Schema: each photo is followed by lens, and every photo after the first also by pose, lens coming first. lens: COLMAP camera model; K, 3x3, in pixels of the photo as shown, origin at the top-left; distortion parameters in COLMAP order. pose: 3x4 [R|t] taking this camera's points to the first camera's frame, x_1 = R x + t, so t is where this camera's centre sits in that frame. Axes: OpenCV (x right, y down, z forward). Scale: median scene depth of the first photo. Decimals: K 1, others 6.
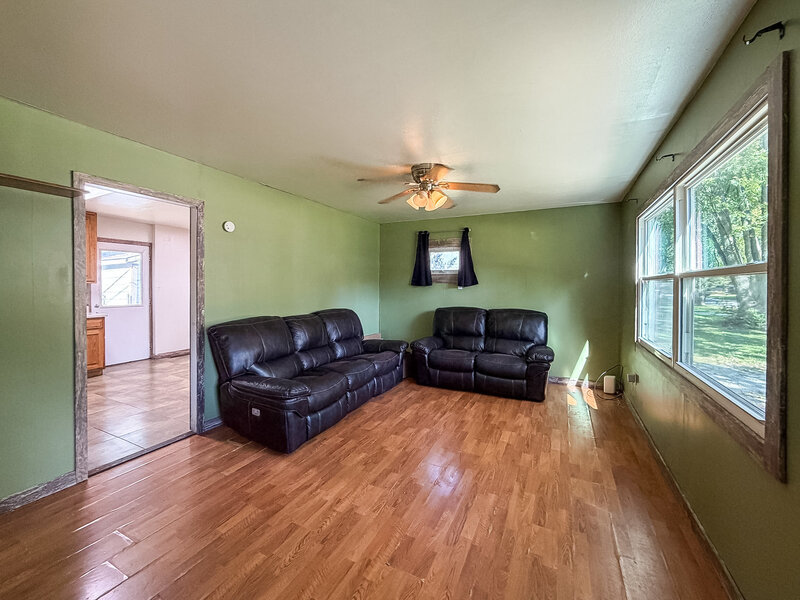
lens RADIAL K [[327.8, 0, 398.5], [0, 327.8, 288.0], [0, 0, 1]] dist [-0.012795, 0.000034]
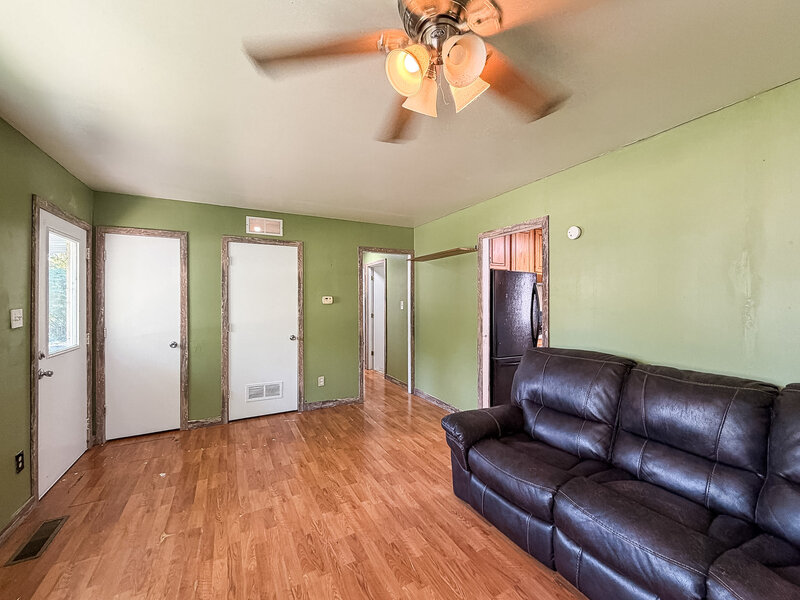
lens RADIAL K [[325.3, 0, 404.0], [0, 325.3, 297.1], [0, 0, 1]] dist [0.000290, 0.000127]
pose [[-0.572331, -0.003817, -0.820014, 0.312078], [-0.006319, 0.999980, -0.000245, -0.024209], [0.819998, 0.005042, -0.572344, 0.890728]]
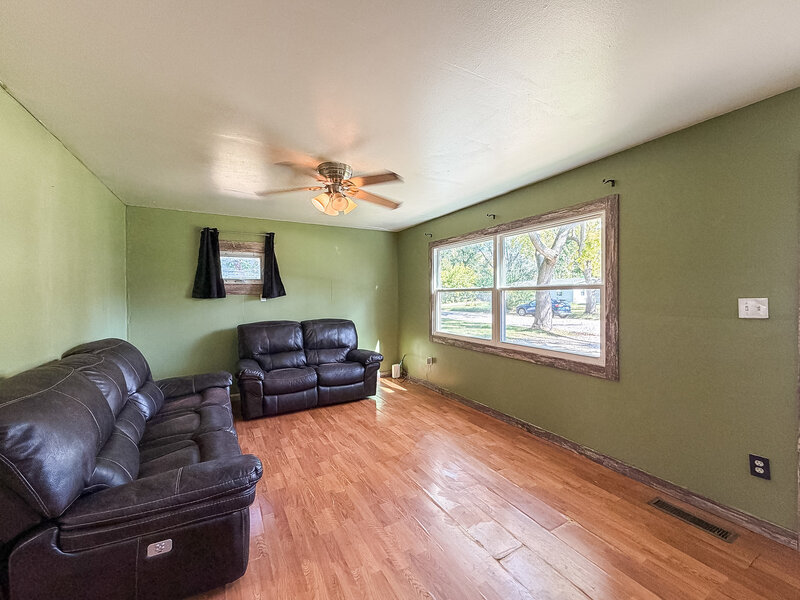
lens RADIAL K [[325.3, 0, 404.0], [0, 325.3, 297.1], [0, 0, 1]] dist [0.000290, 0.000127]
pose [[0.557436, -0.015415, 0.830077, -0.424623], [0.016447, 0.999836, 0.007523, -0.010380], [-0.830057, 0.009459, 0.557598, 0.255880]]
